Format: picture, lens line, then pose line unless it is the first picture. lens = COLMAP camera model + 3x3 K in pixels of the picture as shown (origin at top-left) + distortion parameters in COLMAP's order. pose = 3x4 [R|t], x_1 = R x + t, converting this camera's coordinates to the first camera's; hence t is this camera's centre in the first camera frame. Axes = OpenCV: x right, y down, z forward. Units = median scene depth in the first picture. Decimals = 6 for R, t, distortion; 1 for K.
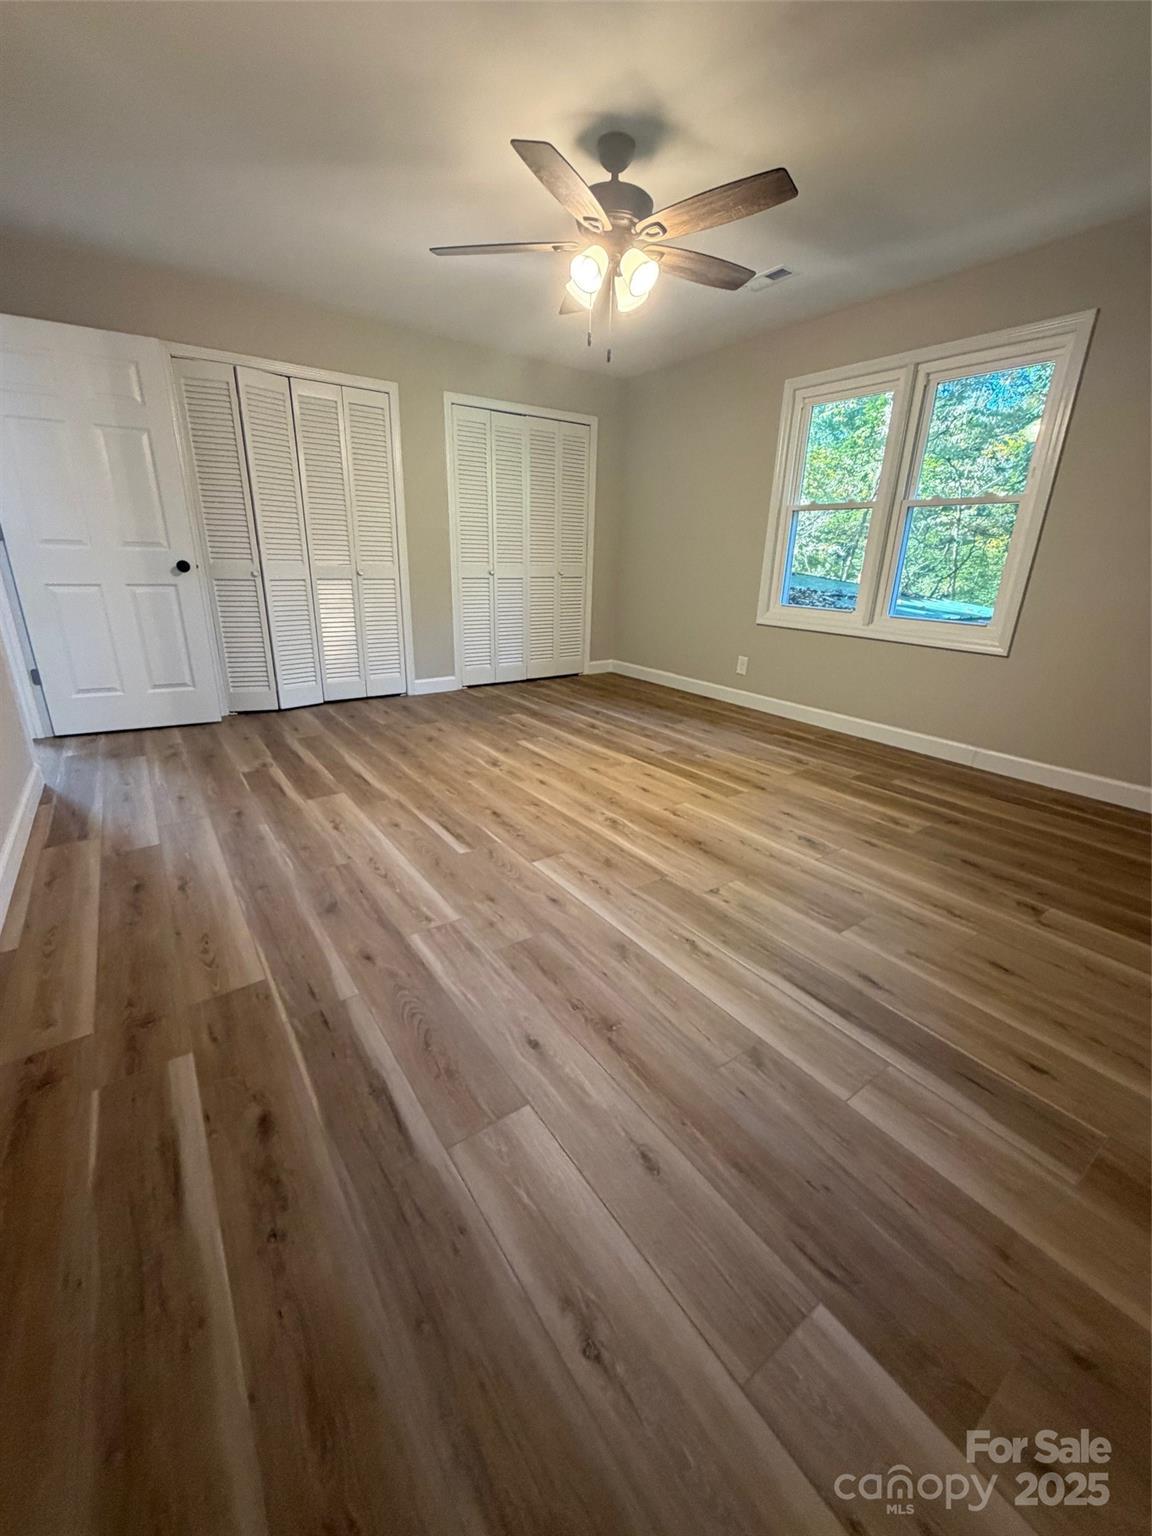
lens RADIAL K [[618.4, 0, 570.3], [0, 618.4, 770.5], [0, 0, 1]] dist [0.000006, 0.000005]
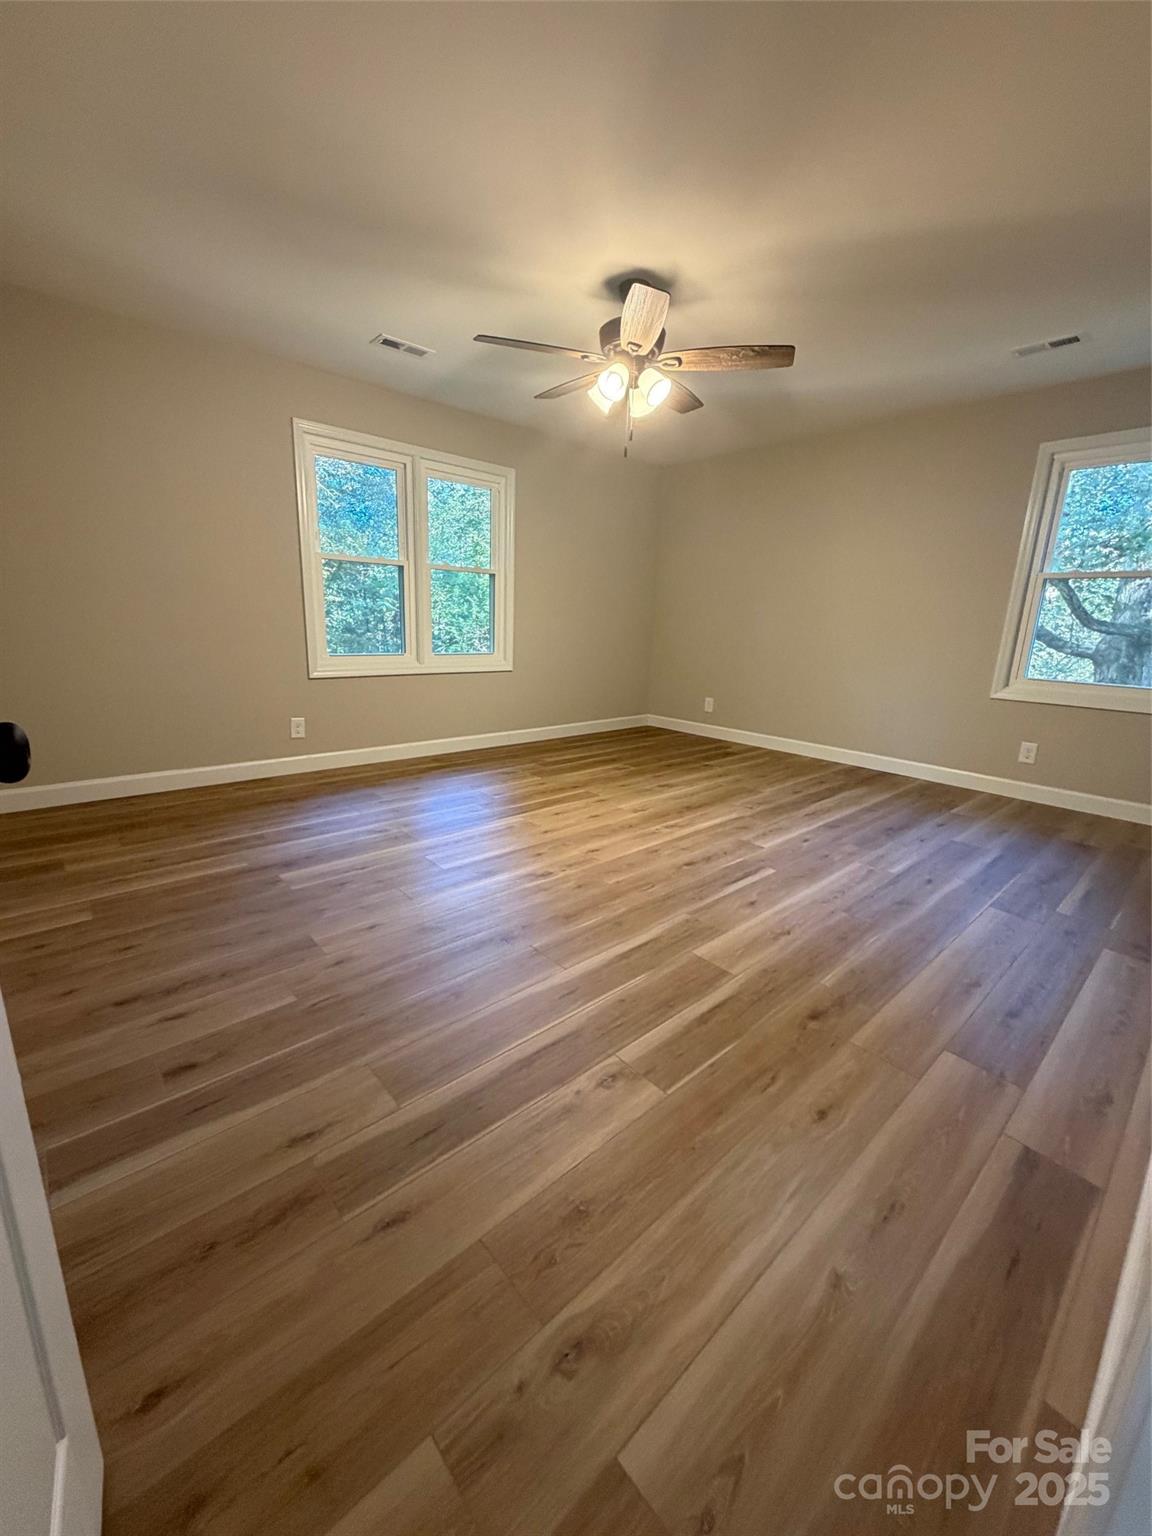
lens RADIAL K [[618.4, 0, 575.7], [0, 618.4, 770.0], [0, 0, 1]] dist [0.000006, 0.000005]
pose [[-0.126789, -0.269652, 0.954574, -1.056310], [0.293303, 0.909117, 0.295768, -0.442771], [-0.947575, 0.317480, -0.036177, 1.167700]]
